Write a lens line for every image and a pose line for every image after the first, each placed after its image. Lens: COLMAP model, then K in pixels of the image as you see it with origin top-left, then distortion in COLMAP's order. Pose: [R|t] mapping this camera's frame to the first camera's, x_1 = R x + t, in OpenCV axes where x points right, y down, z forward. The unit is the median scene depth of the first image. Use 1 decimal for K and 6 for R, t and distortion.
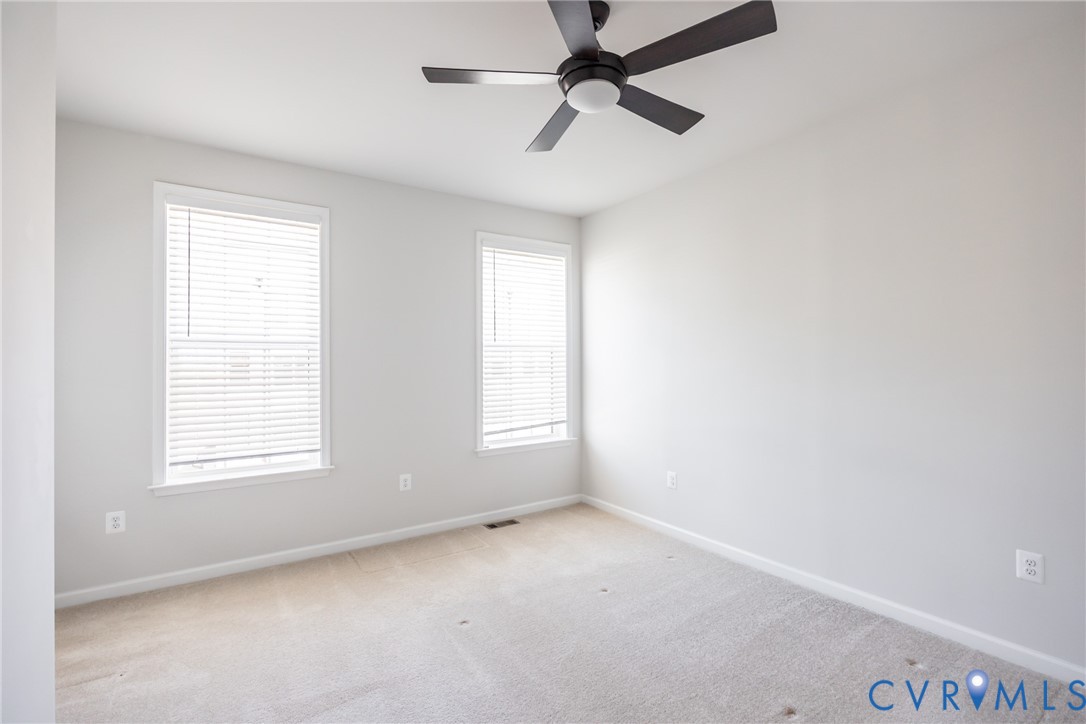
lens RADIAL K [[431.6, 0, 538.2], [0, 431.6, 357.3], [0, 0, 1]] dist [-0.022884, 0.000067]
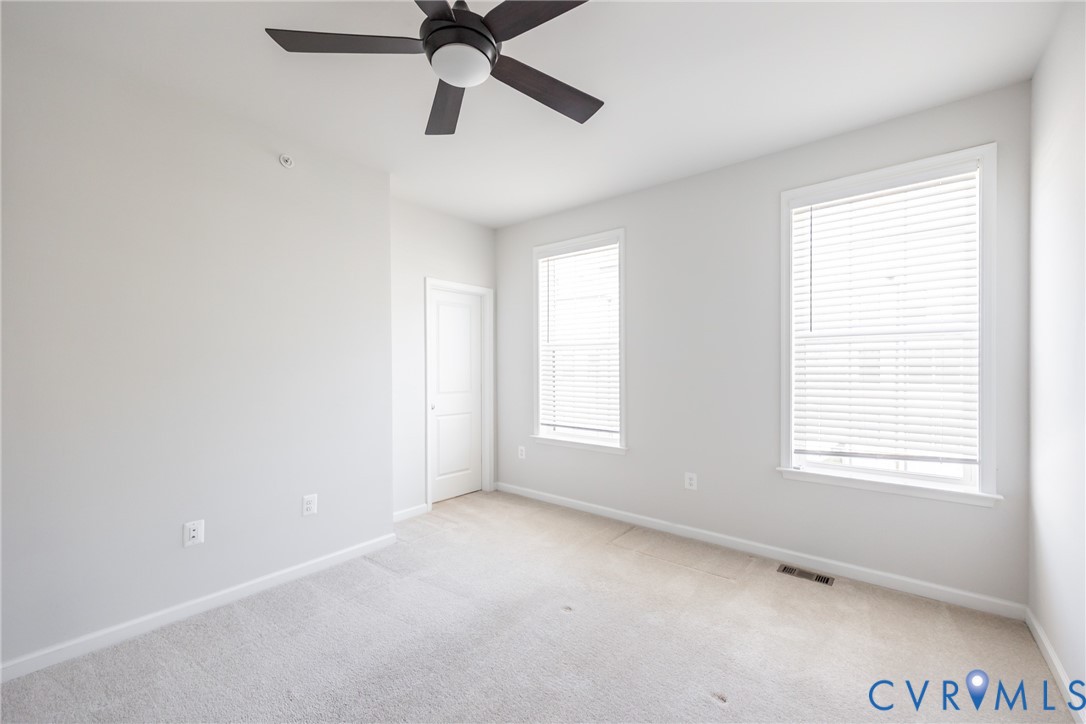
lens RADIAL K [[449.2, 0, 537.8], [0, 449.2, 359.9], [0, 0, 1]] dist [0.000089, -0.000822]
pose [[0.326552, -0.000467, -0.945179, 0.522412], [0.017590, 0.999830, 0.005583, 0.001718], [0.945016, -0.018449, 0.326505, 0.322977]]
